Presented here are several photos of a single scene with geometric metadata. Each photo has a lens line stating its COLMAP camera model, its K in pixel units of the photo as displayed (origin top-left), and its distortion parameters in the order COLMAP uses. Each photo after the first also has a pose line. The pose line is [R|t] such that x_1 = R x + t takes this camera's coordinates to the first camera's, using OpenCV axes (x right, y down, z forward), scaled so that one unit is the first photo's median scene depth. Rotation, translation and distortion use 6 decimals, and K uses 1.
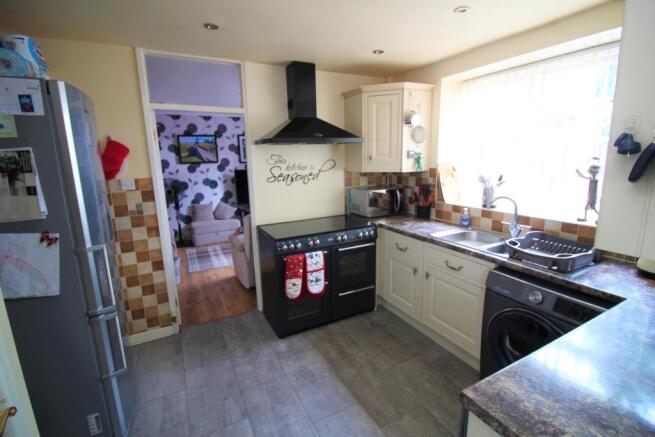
lens RADIAL K [[308.7, 0, 328.1], [0, 308.7, 218.9], [0, 0, 1]] dist [0.001556, 0.000264]
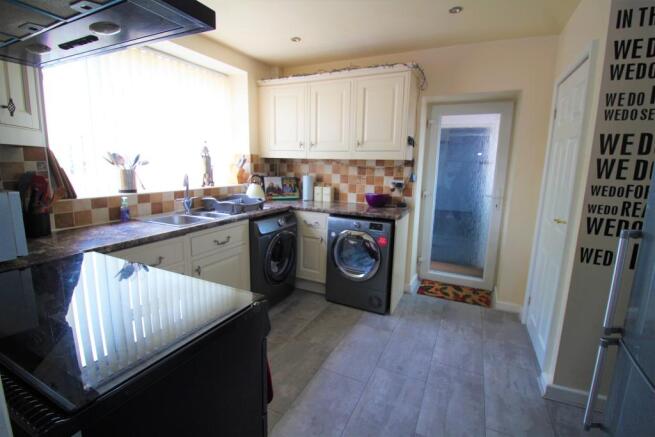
lens RADIAL K [[308.7, 0, 325.6], [0, 308.7, 216.7], [0, 0, 1]] dist [0.001556, 0.000264]
pose [[-0.600183, -0.135510, 0.788300, -0.918976], [0.152232, 0.948178, 0.278897, -0.241758], [-0.785243, 0.287394, -0.548451, 1.959896]]
